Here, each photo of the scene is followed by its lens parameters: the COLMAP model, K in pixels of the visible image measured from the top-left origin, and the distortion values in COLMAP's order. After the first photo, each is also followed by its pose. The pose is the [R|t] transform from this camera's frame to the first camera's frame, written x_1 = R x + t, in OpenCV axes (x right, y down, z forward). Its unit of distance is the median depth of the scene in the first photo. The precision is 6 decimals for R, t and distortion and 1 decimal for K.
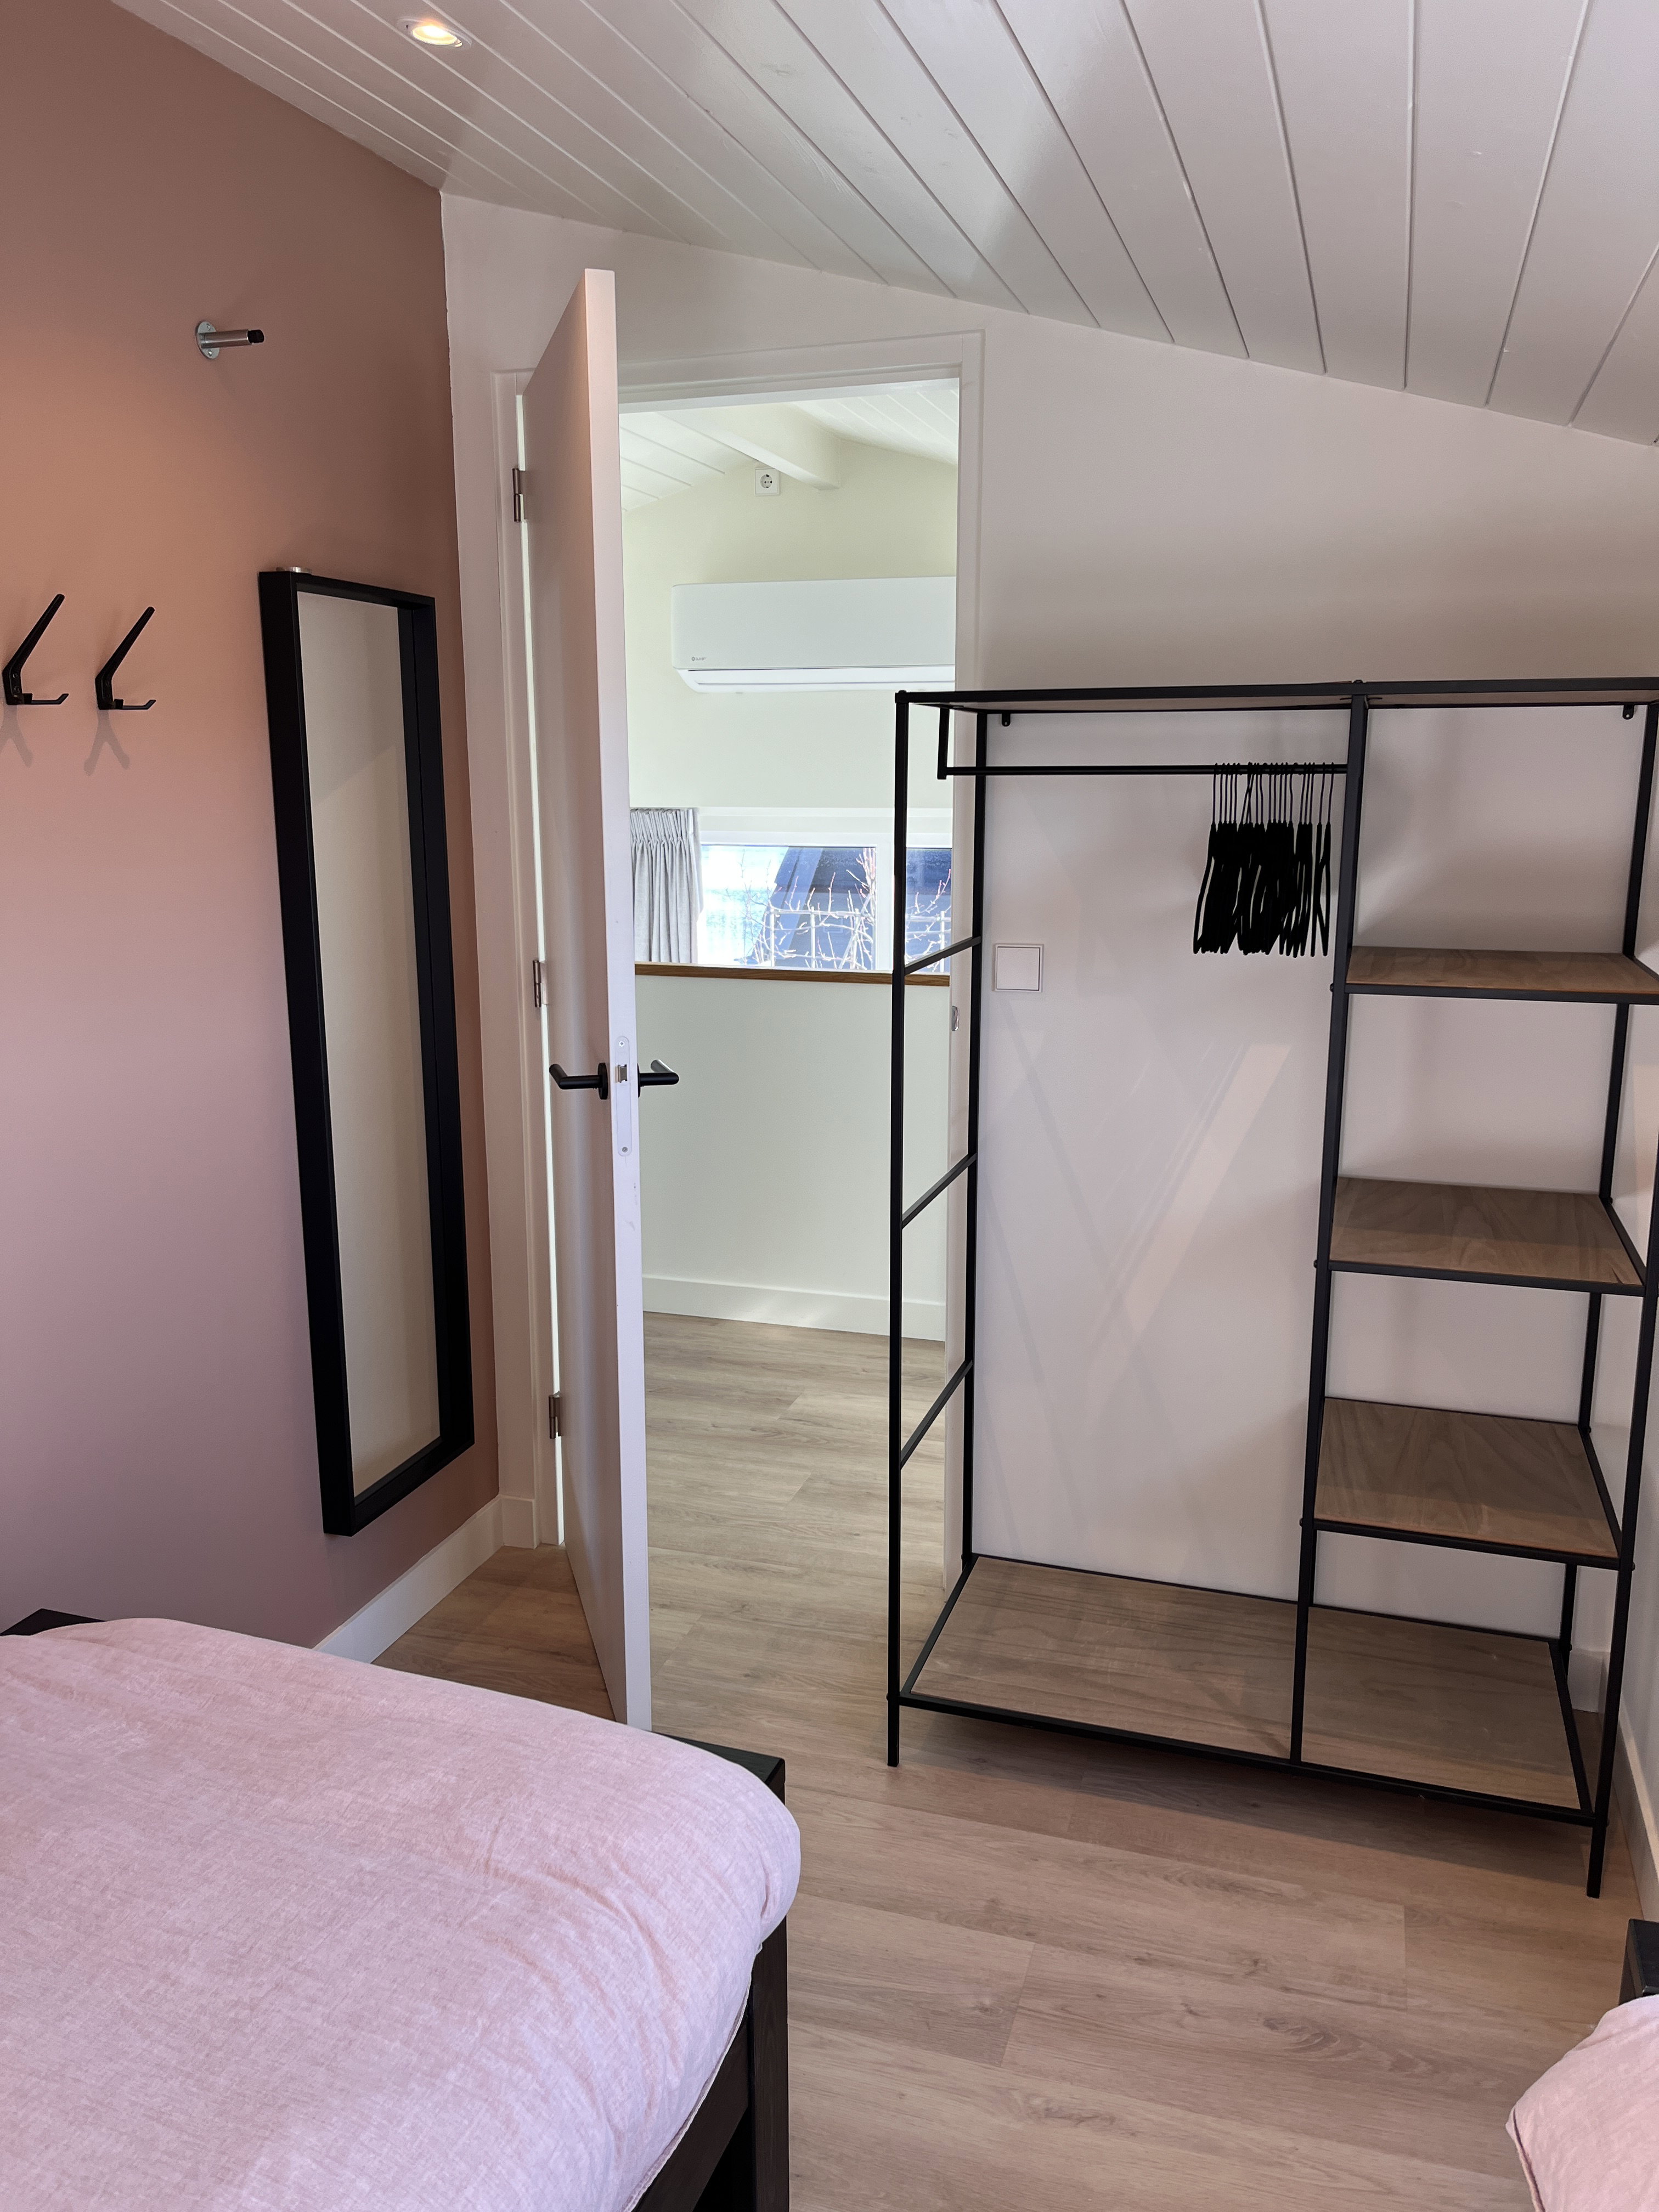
lens RADIAL K [[1672.4, 0, 827.4], [0, 1672.4, 1110.6], [0, 0, 1]] dist [0.019347, -0.014813]
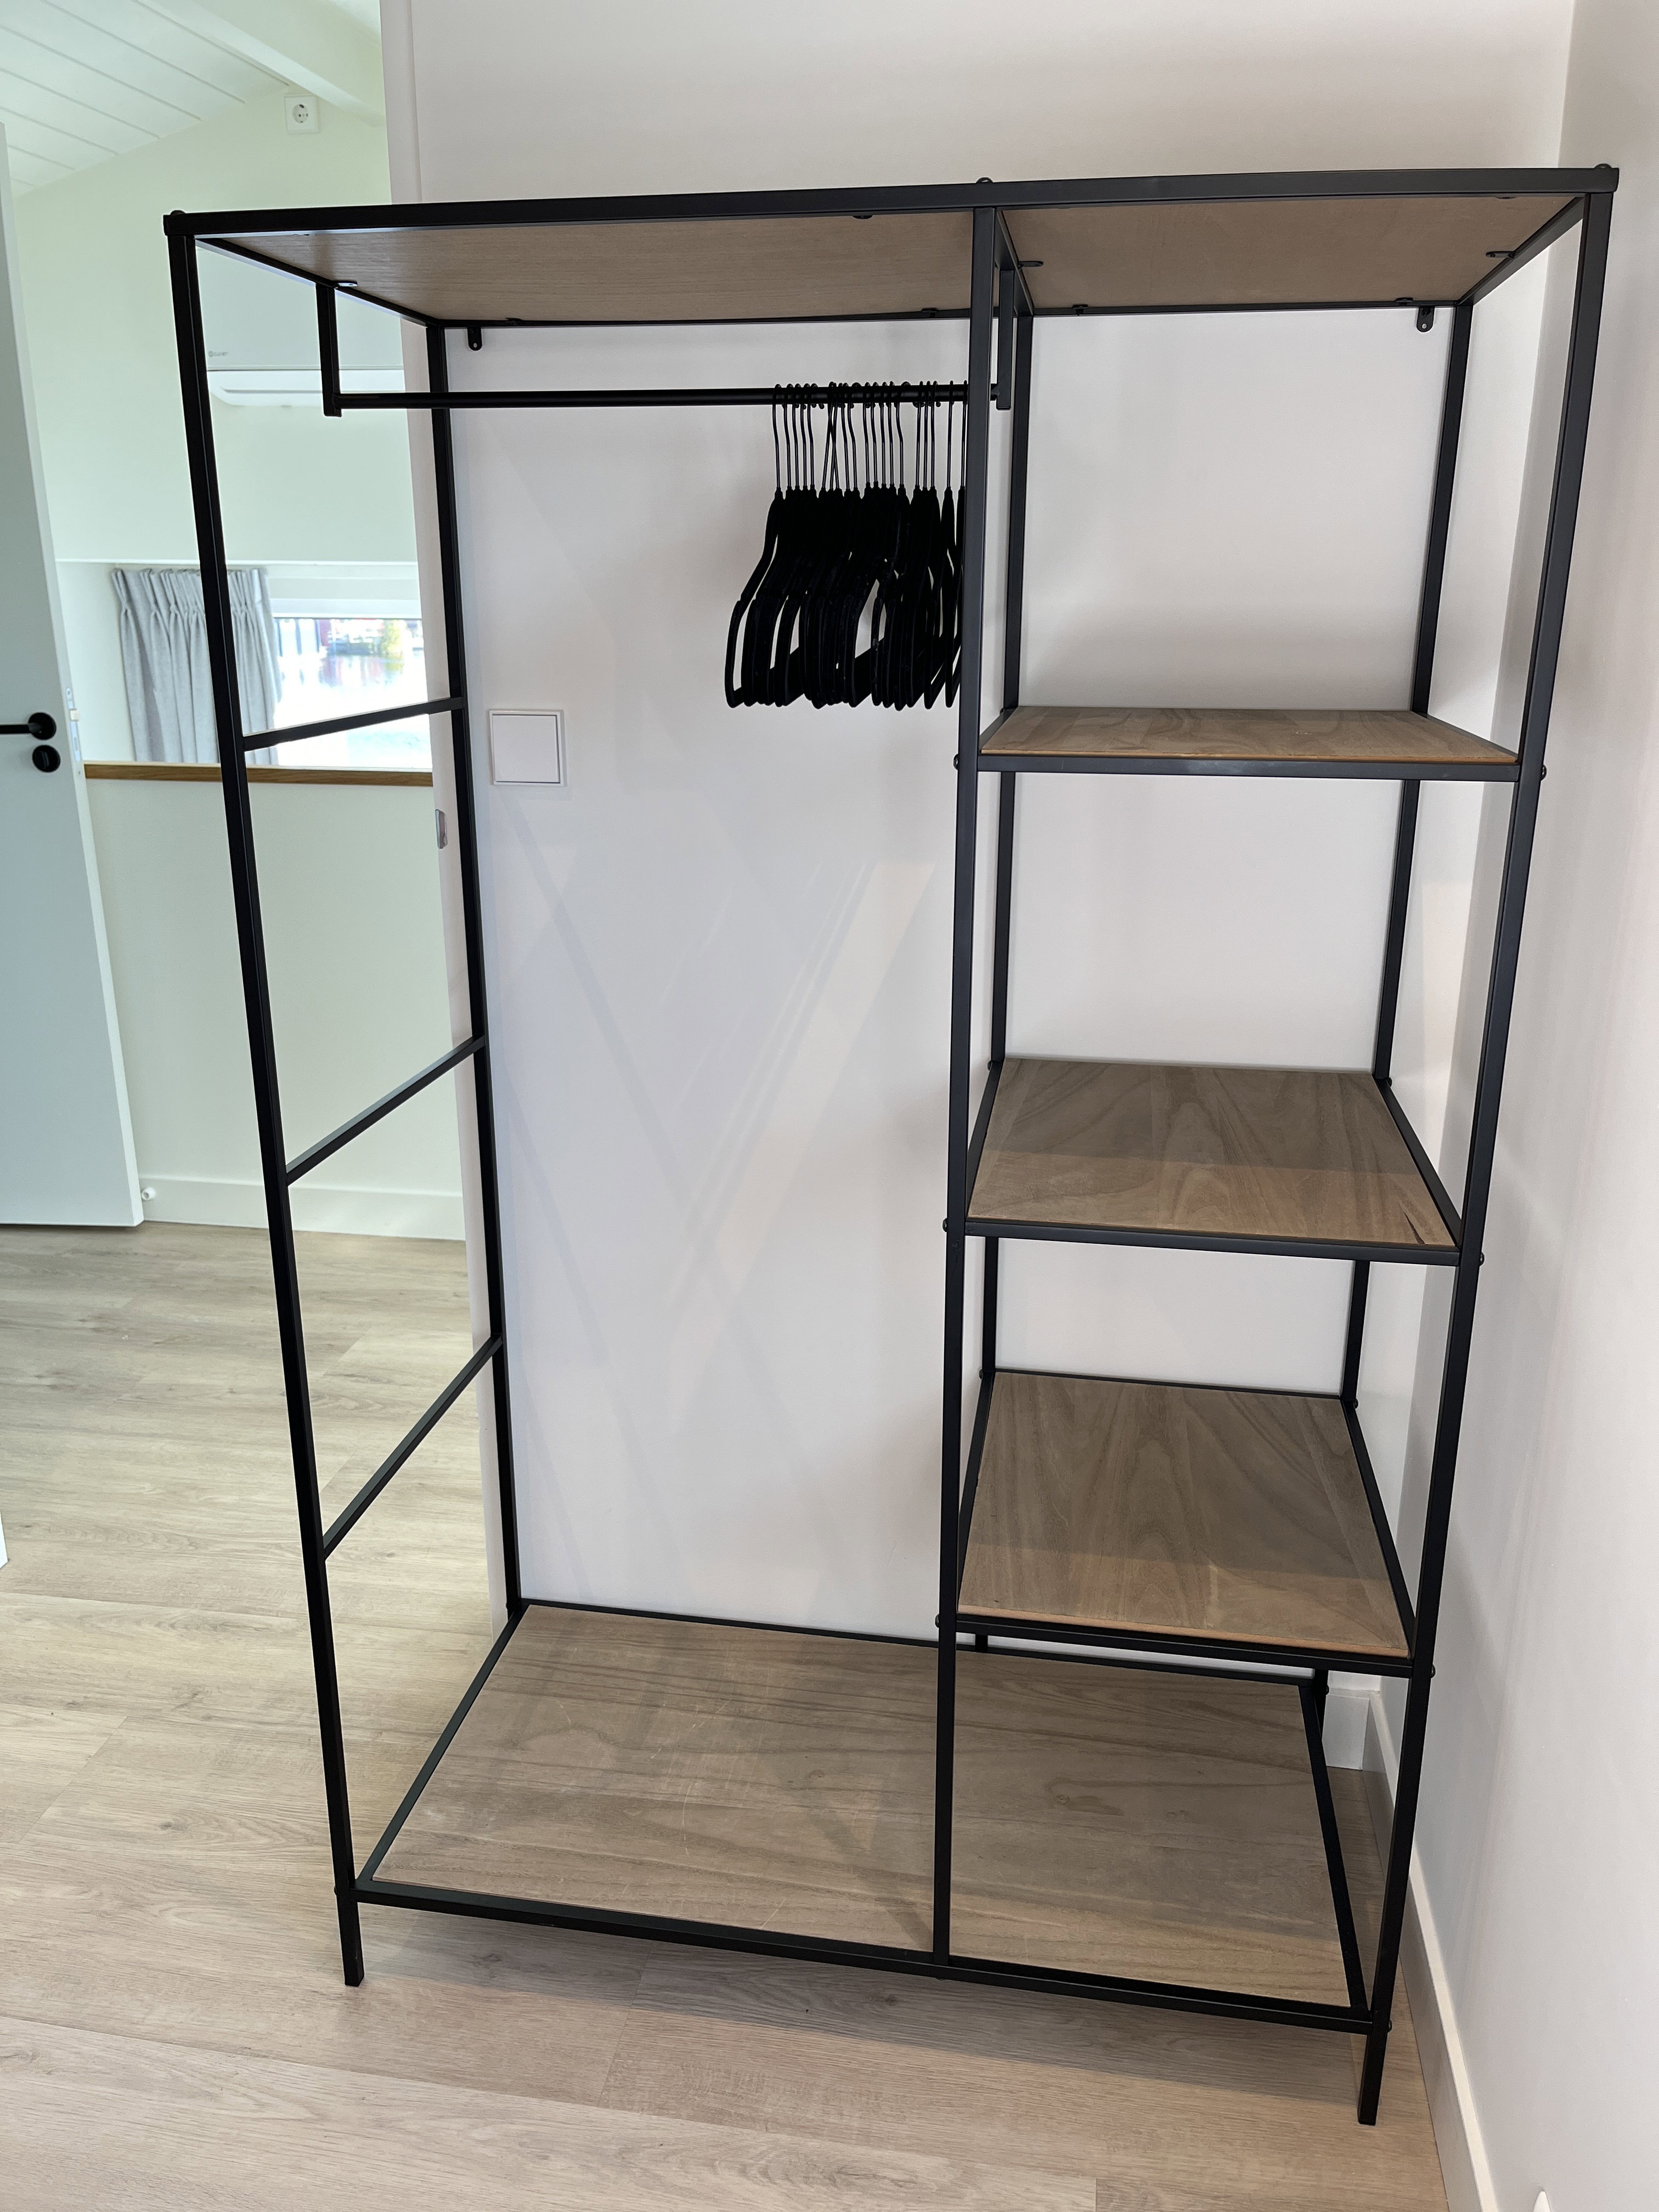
lens RADIAL K [[1672.4, 0, 843.2], [0, 1672.4, 1102.8], [0, 0, 1]] dist [0.019347, -0.014813]
pose [[0.987998, -0.041851, 0.148691, 0.150478], [0.026451, 0.994218, 0.104076, -0.015085], [-0.152187, -0.098894, 0.983392, 0.374142]]
